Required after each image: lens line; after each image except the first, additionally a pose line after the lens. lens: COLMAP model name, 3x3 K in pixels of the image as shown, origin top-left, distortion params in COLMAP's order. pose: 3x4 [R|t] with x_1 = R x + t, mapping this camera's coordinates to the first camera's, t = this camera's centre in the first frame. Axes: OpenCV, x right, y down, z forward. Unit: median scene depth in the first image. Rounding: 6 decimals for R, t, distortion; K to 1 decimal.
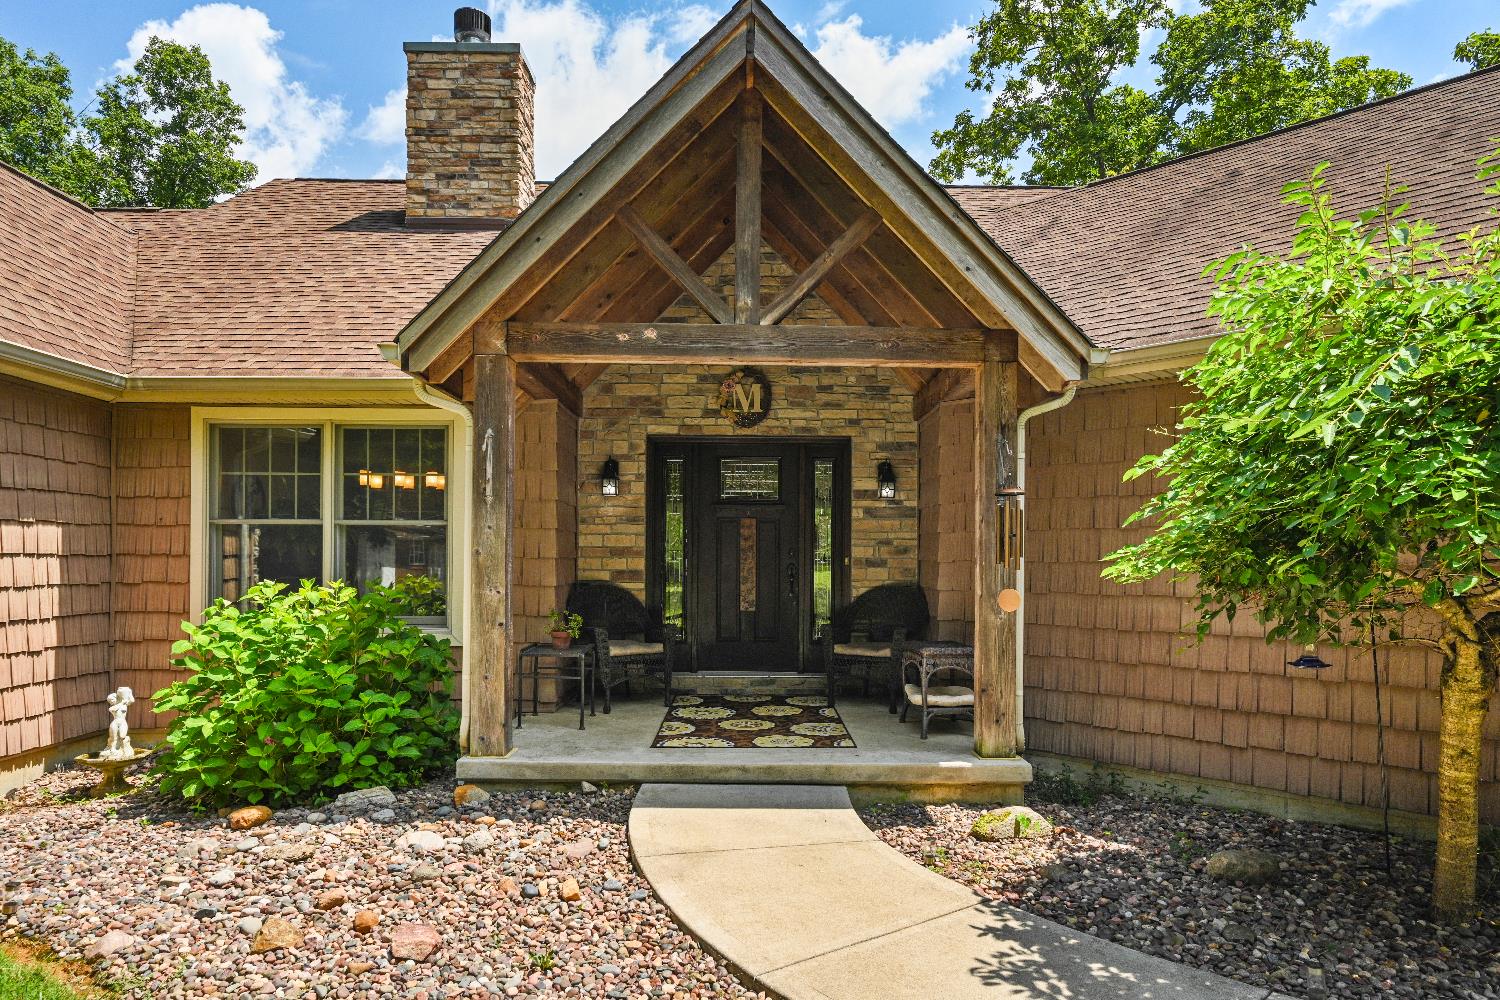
lens RADIAL K [[874.0, 0, 752.3], [0, 874.0, 565.1], [0, 0, 1]] dist [0.002406, 0.000139]
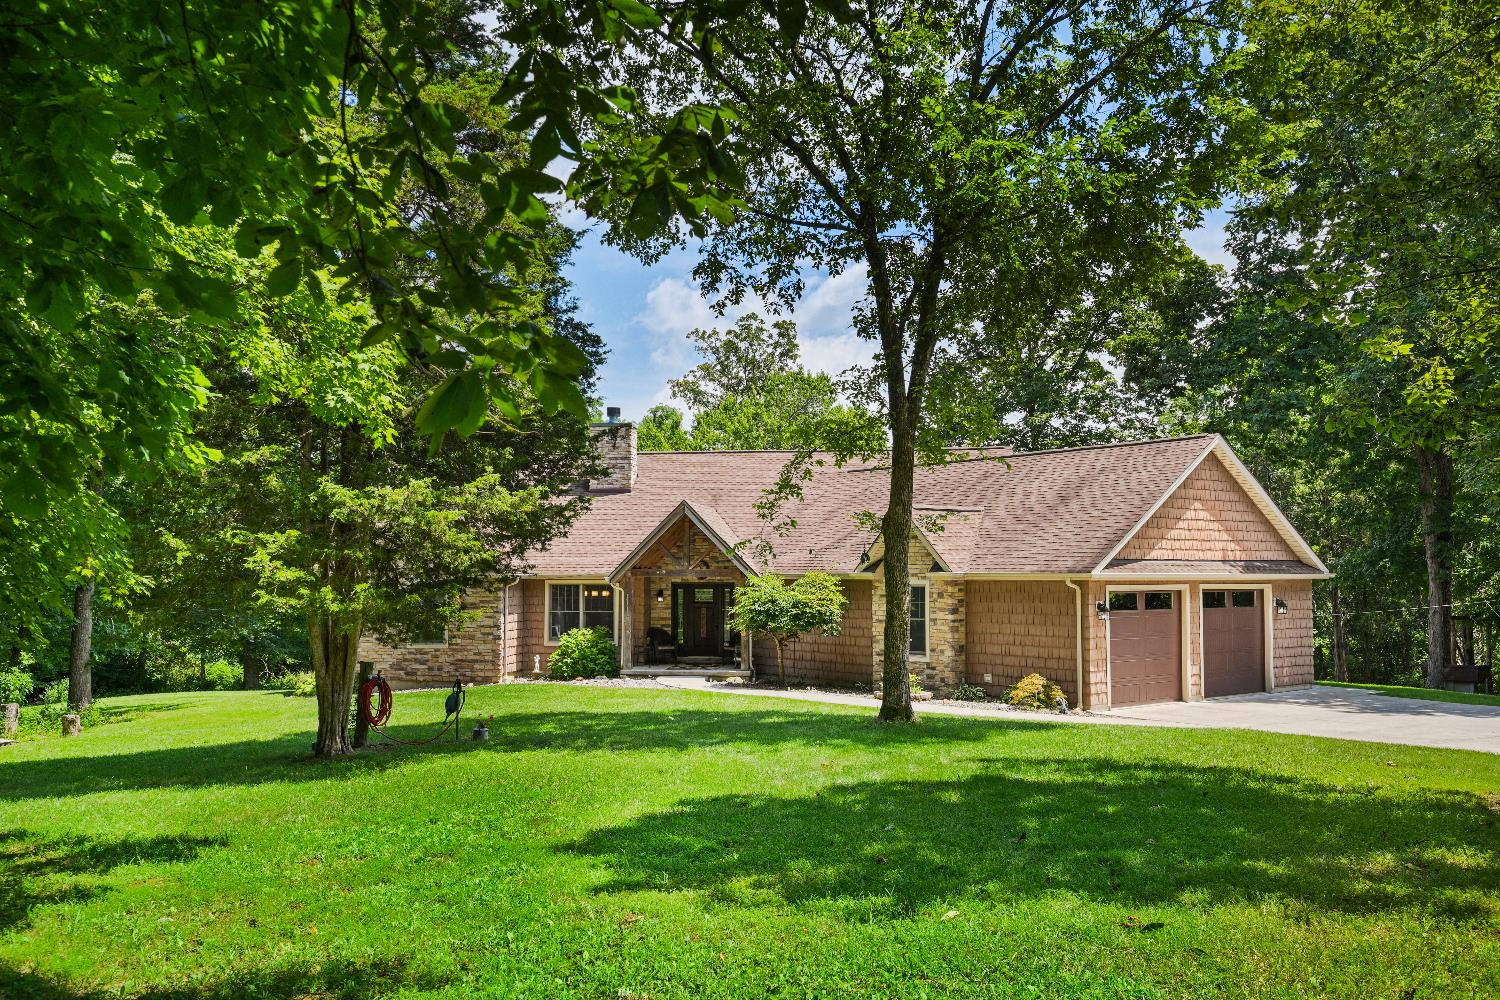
lens RADIAL K [[1278.3, 0, 756.1], [0, 1278.3, 498.2], [0, 0, 1]] dist [-0.004850, 0.000629]
pose [[0.989560, -0.014329, -0.143404, 0.879047], [0.004686, 0.997718, -0.067355, -0.139980], [0.144042, 0.065980, 0.987370, -3.672316]]
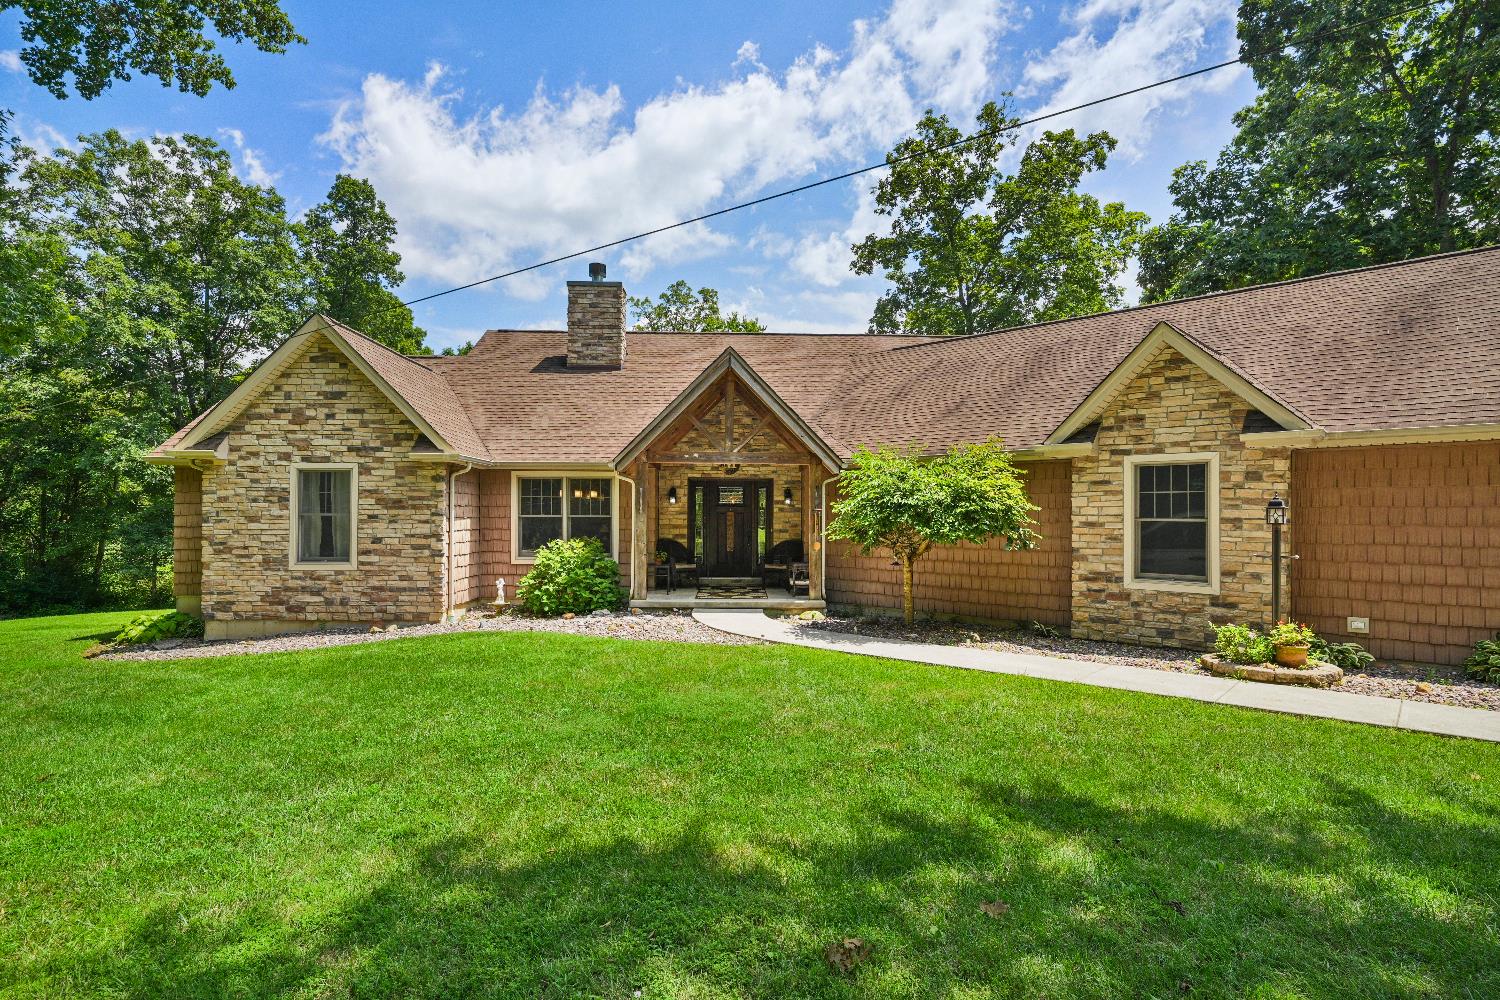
lens RADIAL K [[752.7, 0, 745.6], [0, 752.7, 507.3], [0, 0, 1]] dist [-0.004443, -0.000217]
pose [[0.999960, -0.001312, 0.008831, 0.018736], [0.001446, 0.999884, -0.015175, -0.036069], [-0.008811, 0.015188, 0.999846, -1.067214]]
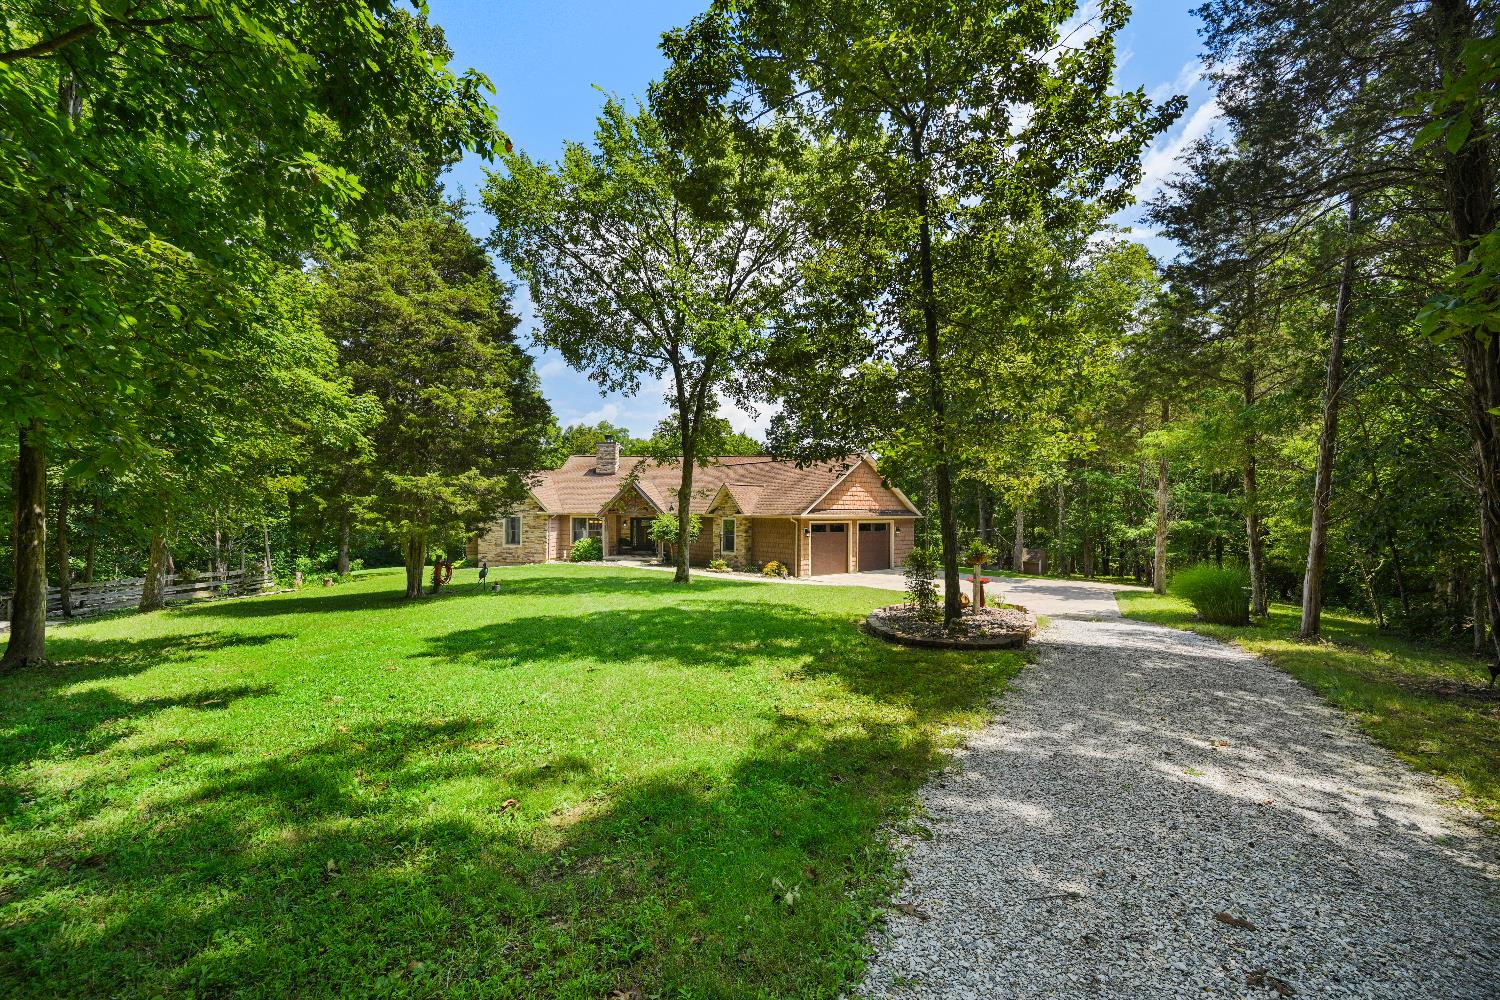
lens RADIAL K [[599.2, 0, 751.9], [0, 599.2, 505.7], [0, 0, 1]] dist [0.001112, -0.000520]
pose [[0.994983, 0.001917, -0.100030, 1.339004], [-0.003705, 0.999837, -0.017692, -0.160374], [0.099980, 0.017974, 0.994827, -3.701386]]
